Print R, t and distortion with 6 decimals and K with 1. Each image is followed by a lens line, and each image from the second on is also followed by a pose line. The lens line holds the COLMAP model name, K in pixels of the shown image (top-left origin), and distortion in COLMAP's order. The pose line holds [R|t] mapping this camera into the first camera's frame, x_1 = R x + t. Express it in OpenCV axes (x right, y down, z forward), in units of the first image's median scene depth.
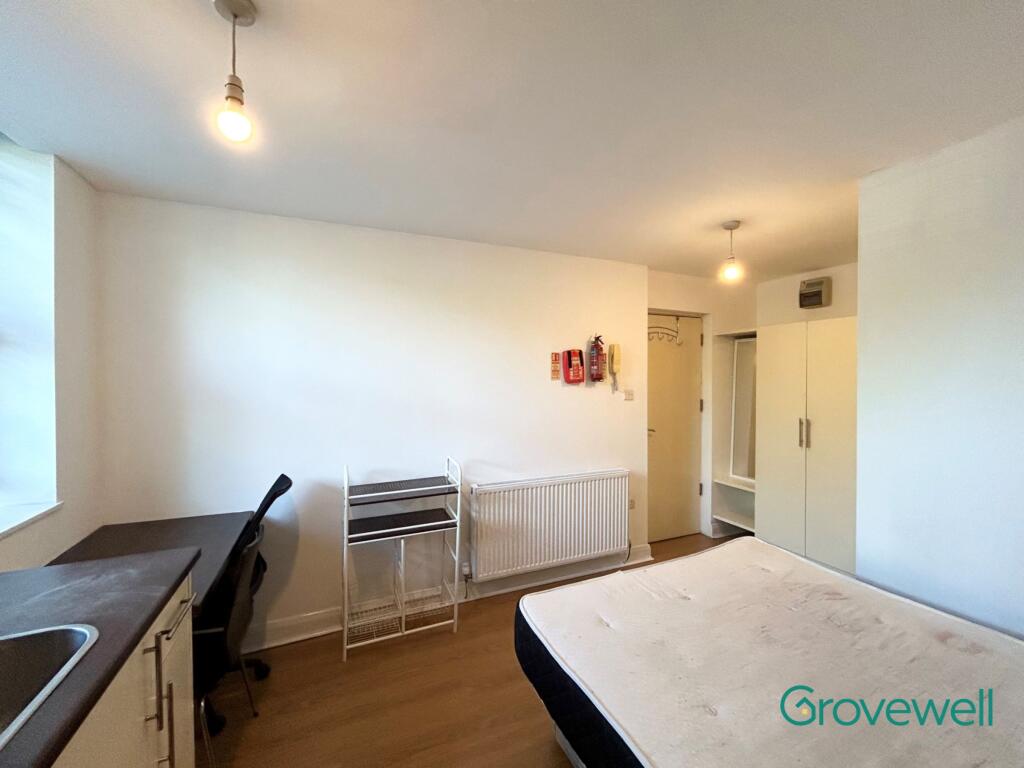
lens RADIAL K [[421.0, 0, 509.1], [0, 421.0, 382.8], [0, 0, 1]] dist [-0.003544, 0.000131]
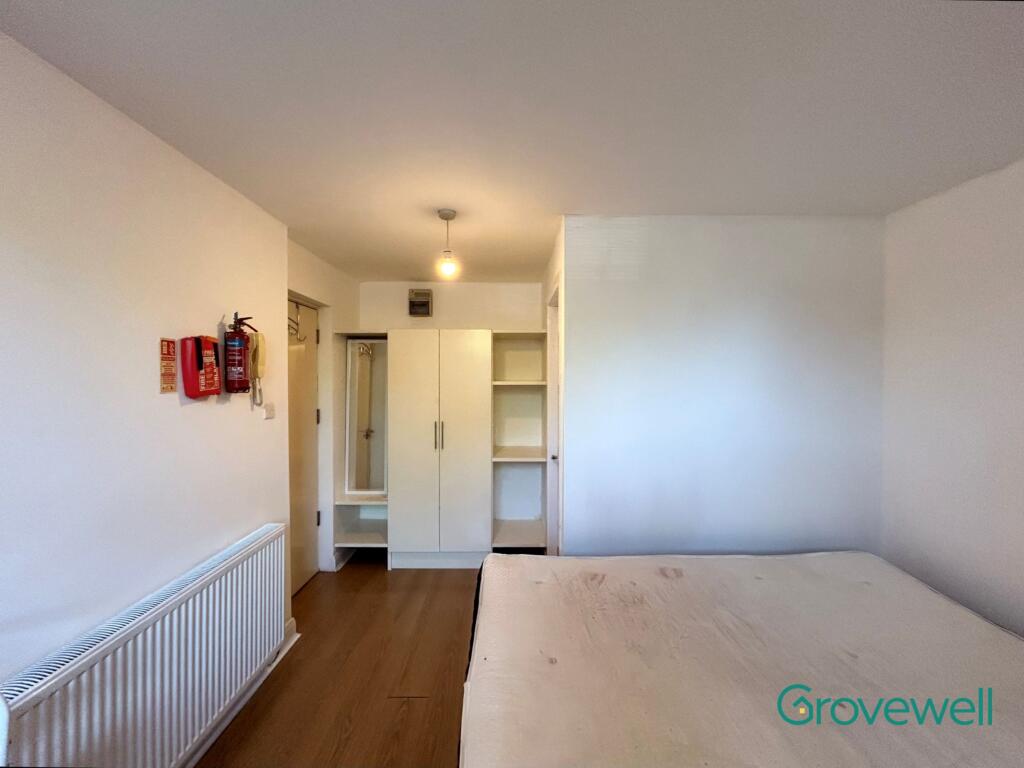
lens RADIAL K [[421.0, 0, 509.1], [0, 421.0, 382.8], [0, 0, 1]] dist [-0.003544, 0.000131]
pose [[0.389703, -0.012426, 0.920857, -0.193315], [0.012498, 0.999888, 0.008204, -0.017695], [-0.920856, 0.008312, 0.389814, 0.418299]]
